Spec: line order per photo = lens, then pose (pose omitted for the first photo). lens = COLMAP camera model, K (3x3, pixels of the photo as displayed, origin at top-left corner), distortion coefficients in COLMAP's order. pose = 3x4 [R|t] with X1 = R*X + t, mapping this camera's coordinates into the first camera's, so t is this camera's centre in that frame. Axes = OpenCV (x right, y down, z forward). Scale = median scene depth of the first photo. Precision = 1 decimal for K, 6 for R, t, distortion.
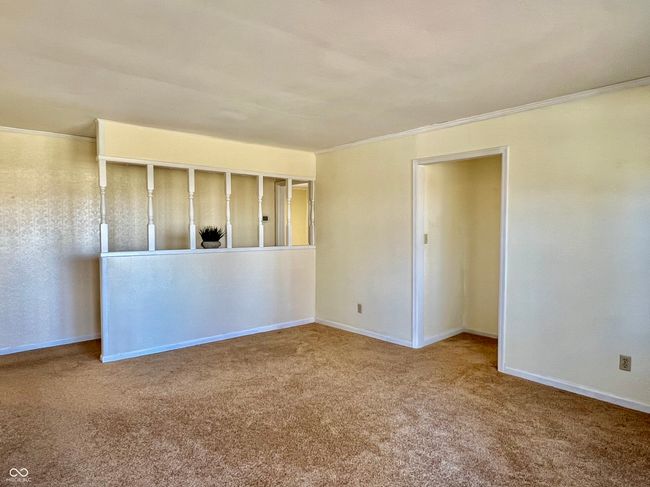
lens RADIAL K [[400.8, 0, 326.4], [0, 400.8, 242.2], [0, 0, 1]] dist [-0.004790, -0.001159]
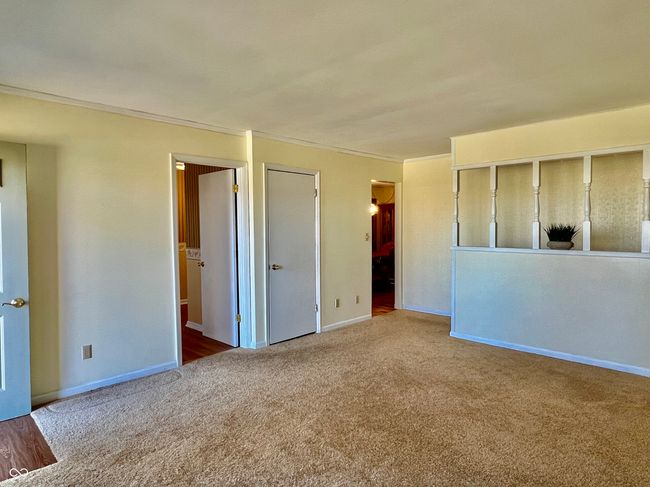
lens RADIAL K [[400.8, 0, 326.4], [0, 400.8, 244.6], [0, 0, 1]] dist [-0.004790, -0.001159]
pose [[0.086005, 0.041809, -0.995417, 0.518831], [-0.027580, 0.998836, 0.039570, -0.014957], [0.995913, 0.024051, 0.087058, 0.426353]]
